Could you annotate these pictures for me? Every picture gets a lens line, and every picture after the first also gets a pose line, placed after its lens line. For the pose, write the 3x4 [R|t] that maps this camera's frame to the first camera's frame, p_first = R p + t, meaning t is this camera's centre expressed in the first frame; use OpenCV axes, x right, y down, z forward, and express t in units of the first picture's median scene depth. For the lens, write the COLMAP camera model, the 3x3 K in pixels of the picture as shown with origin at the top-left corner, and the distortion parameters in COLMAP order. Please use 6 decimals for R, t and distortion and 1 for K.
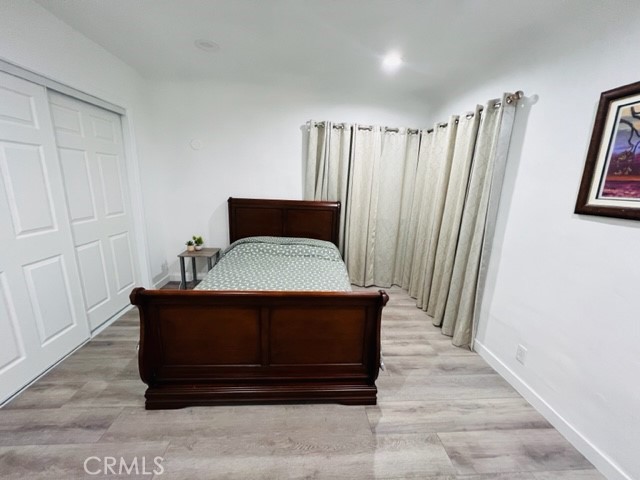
lens RADIAL K [[257.2, 0, 318.9], [0, 257.2, 239.7], [0, 0, 1]] dist [0.000058, 0.000010]
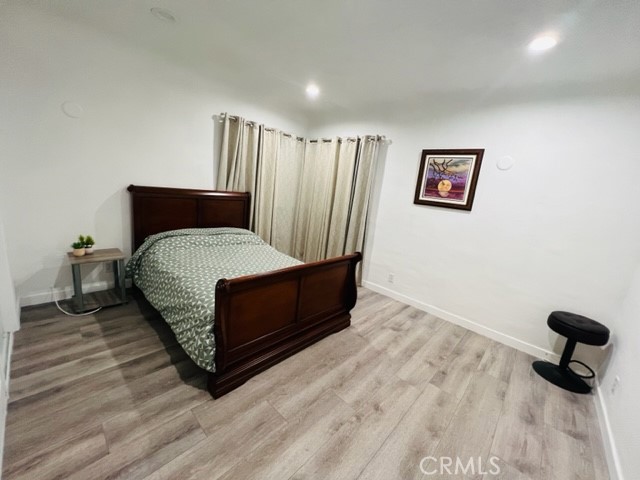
lens RADIAL K [[257.2, 0, 318.9], [0, 257.2, 239.7], [0, 0, 1]] dist [0.000058, 0.000010]
pose [[0.728090, -0.104580, 0.677456, -0.703141], [0.070068, 0.994471, 0.078213, -0.017654], [-0.681891, -0.009478, 0.731393, -0.018363]]
